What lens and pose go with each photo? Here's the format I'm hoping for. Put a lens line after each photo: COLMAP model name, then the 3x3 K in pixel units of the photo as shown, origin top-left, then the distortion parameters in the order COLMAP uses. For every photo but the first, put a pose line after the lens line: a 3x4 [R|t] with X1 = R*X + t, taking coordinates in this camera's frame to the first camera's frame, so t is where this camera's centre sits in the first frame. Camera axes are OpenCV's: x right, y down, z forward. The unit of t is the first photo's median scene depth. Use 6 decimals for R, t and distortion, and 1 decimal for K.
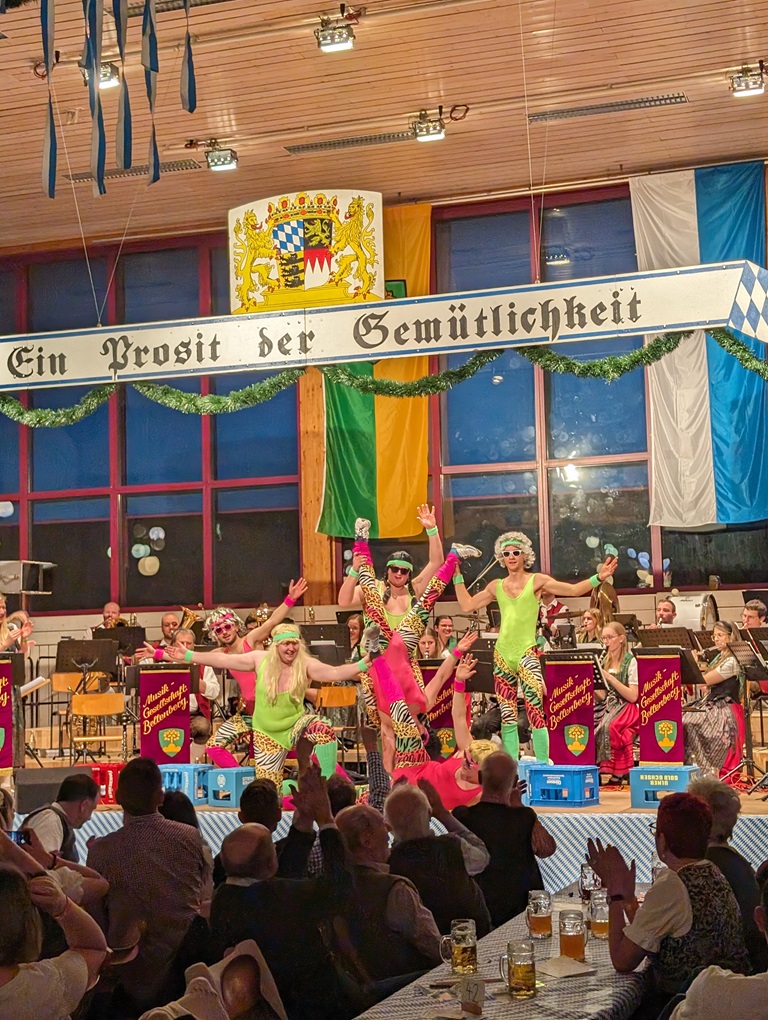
lens RADIAL K [[1642.3, 0, 384.0], [0, 1642.3, 510.0], [0, 0, 1]] dist [0.249425, -1.113583]
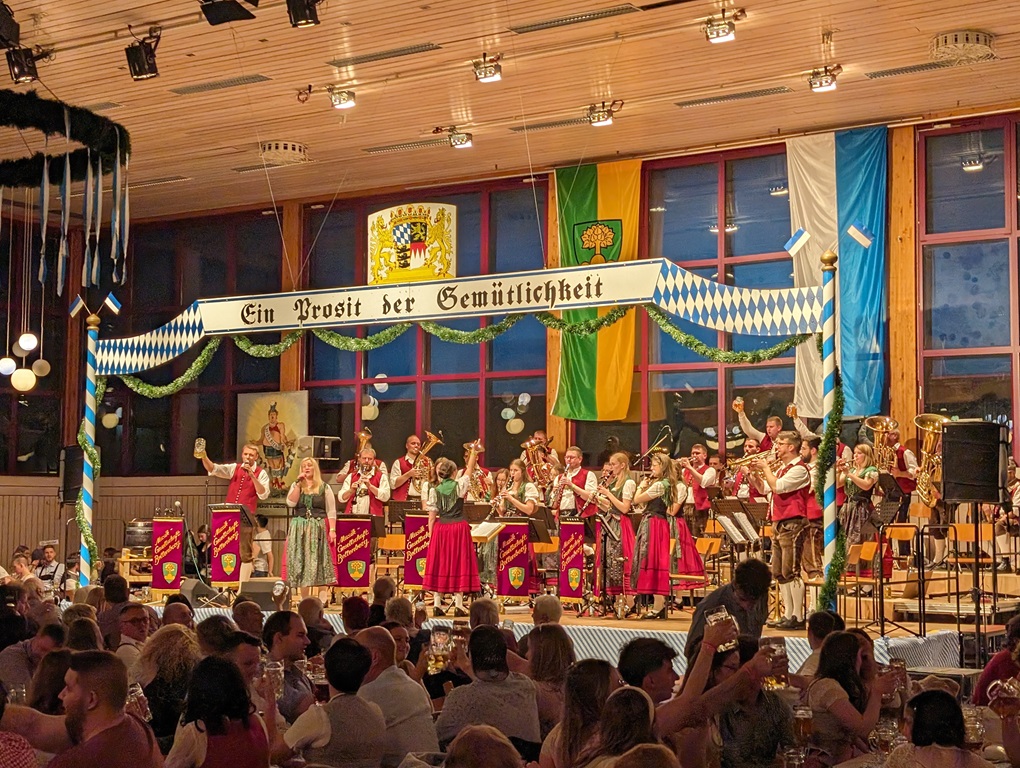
lens RADIAL K [[1642.3, 0, 510.0], [0, 1642.3, 384.0], [0, 0, 1]] dist [0.249425, -1.113583]
pose [[0.964627, 0.012442, -0.263326, 0.431995], [-0.006817, 0.999729, 0.022267, -0.063440], [0.263532, -0.019684, 0.964450, -0.416477]]
